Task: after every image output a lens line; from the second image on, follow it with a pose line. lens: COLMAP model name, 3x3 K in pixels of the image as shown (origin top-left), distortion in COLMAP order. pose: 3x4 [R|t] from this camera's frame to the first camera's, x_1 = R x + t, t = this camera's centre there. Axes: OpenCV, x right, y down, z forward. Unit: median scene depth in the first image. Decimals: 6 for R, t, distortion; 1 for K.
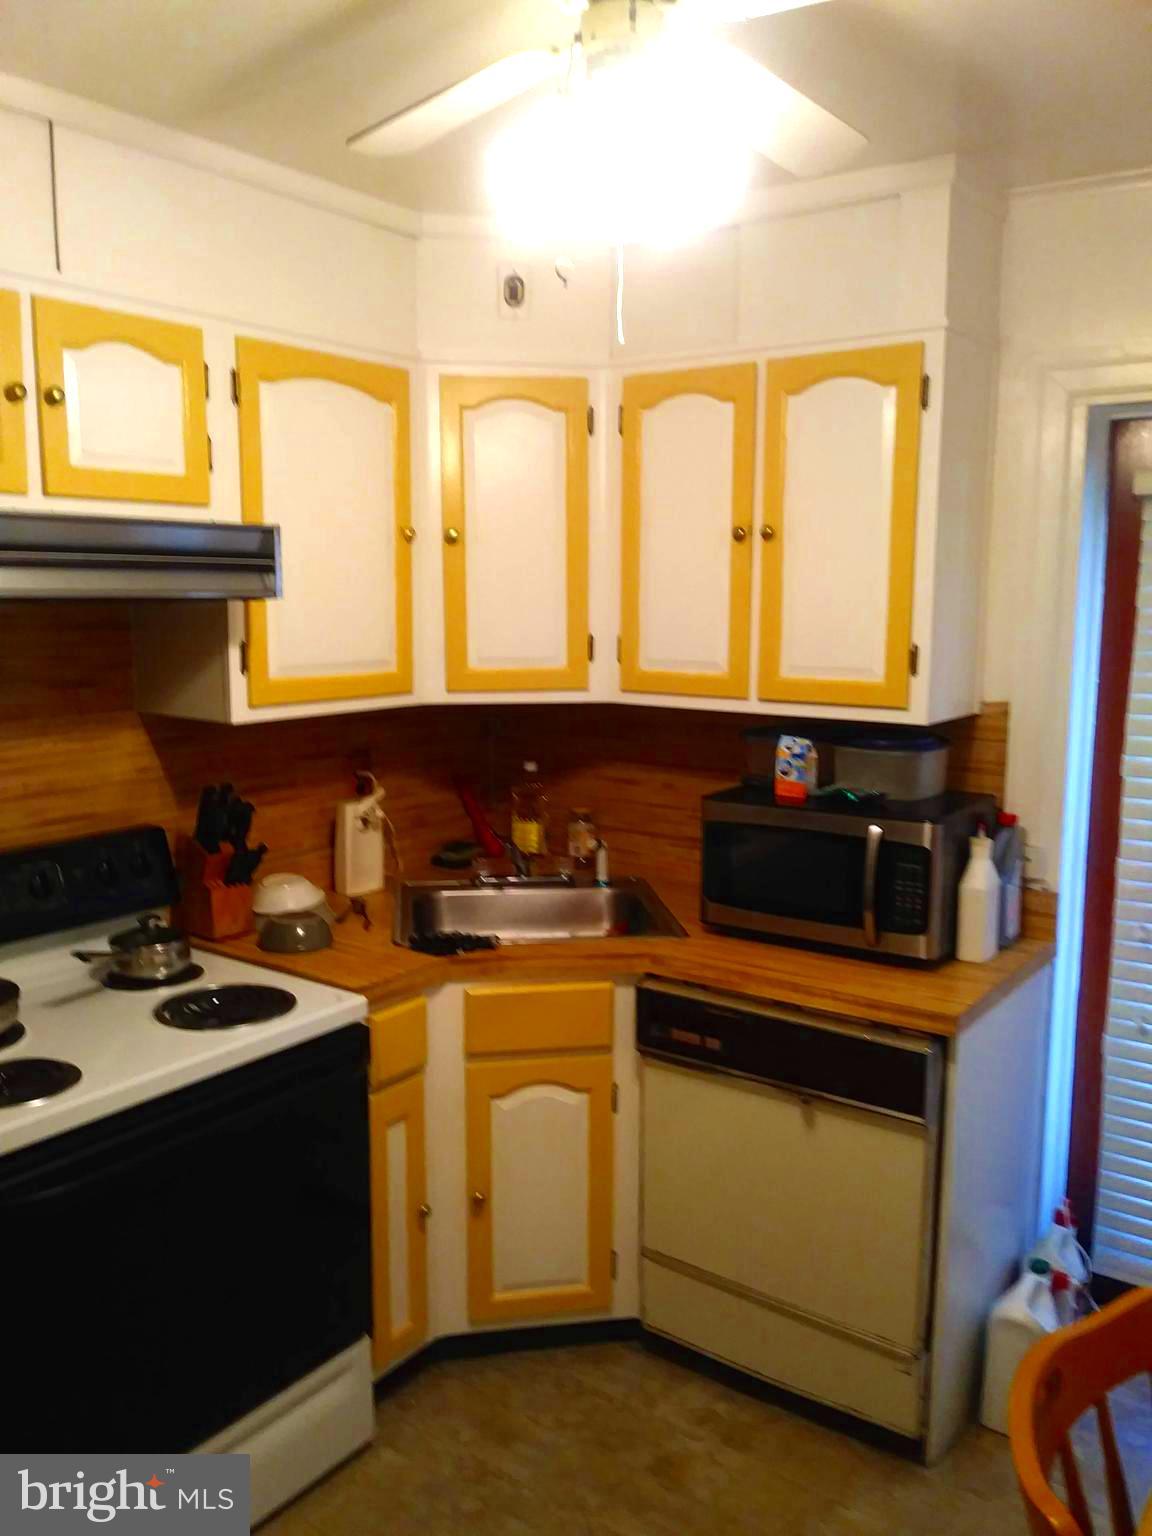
lens RADIAL K [[1217.2, 0, 571.1], [0, 1217.2, 761.4], [0, 0, 1]] dist [0.015505, -0.026926]
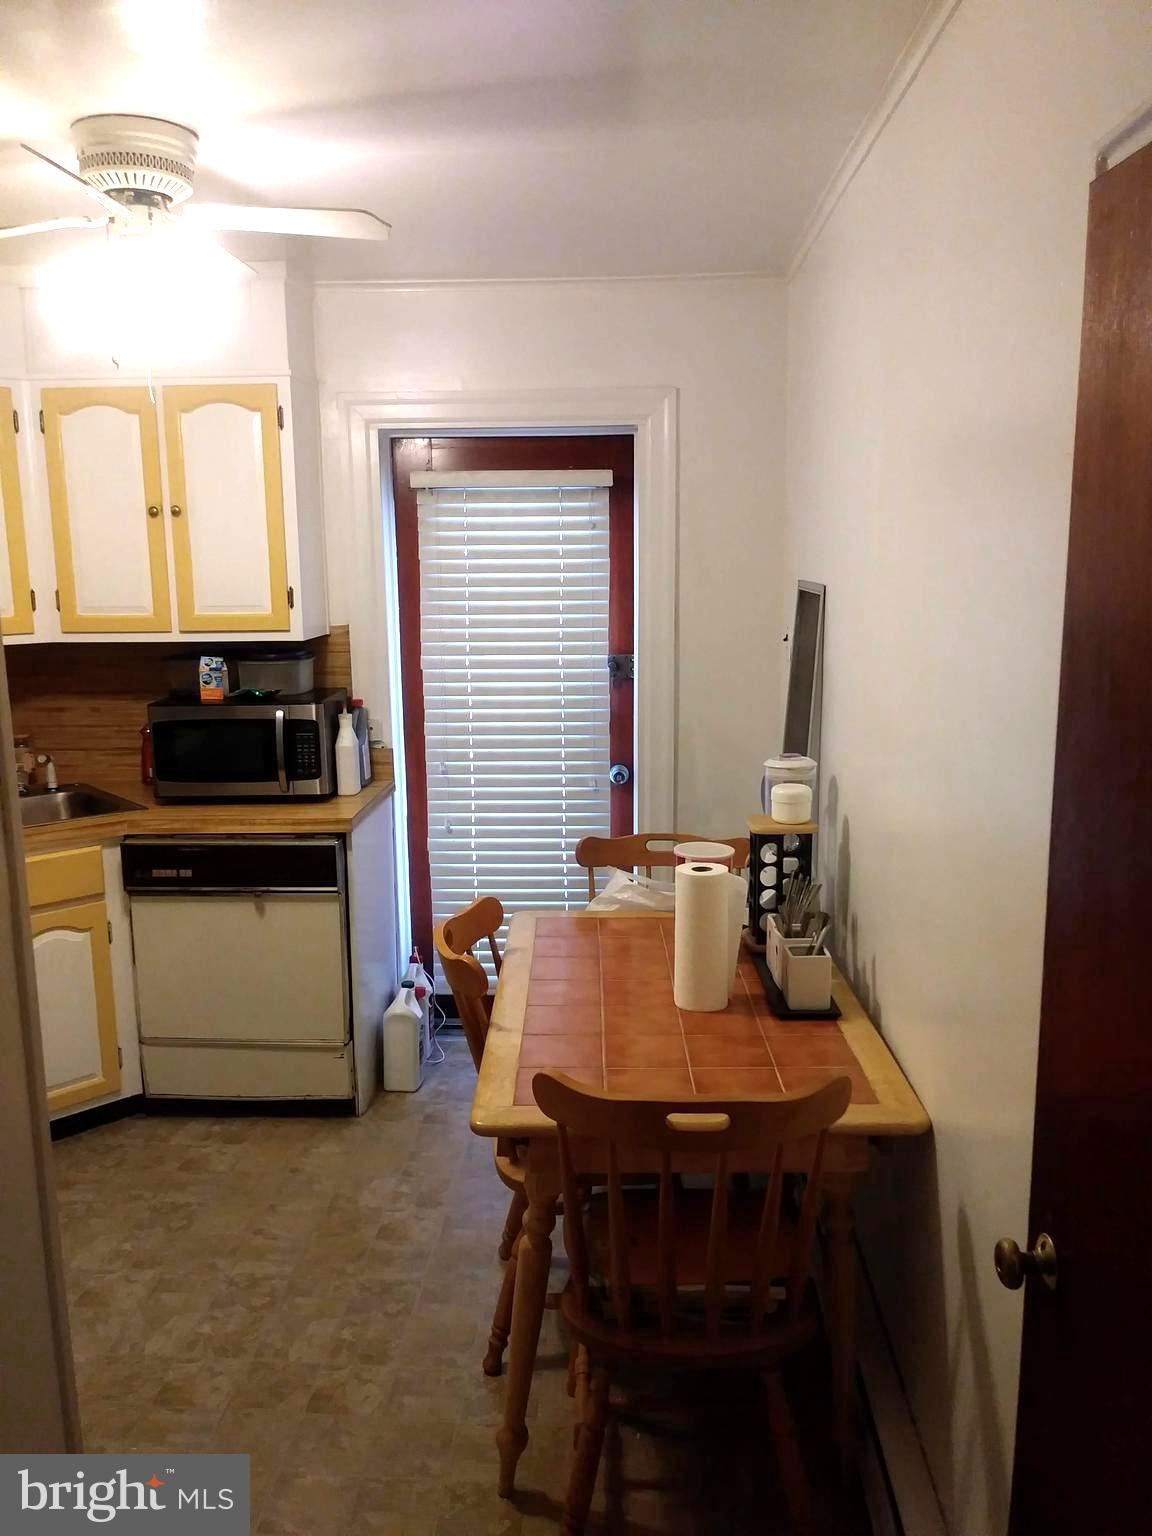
lens RADIAL K [[1217.2, 0, 575.5], [0, 1217.2, 770.0], [0, 0, 1]] dist [0.015505, -0.026926]
pose [[0.826249, -0.114431, 0.551560, -0.262477], [0.095851, 0.993430, 0.062519, 0.062980], [-0.555090, 0.001212, 0.831789, -0.410317]]
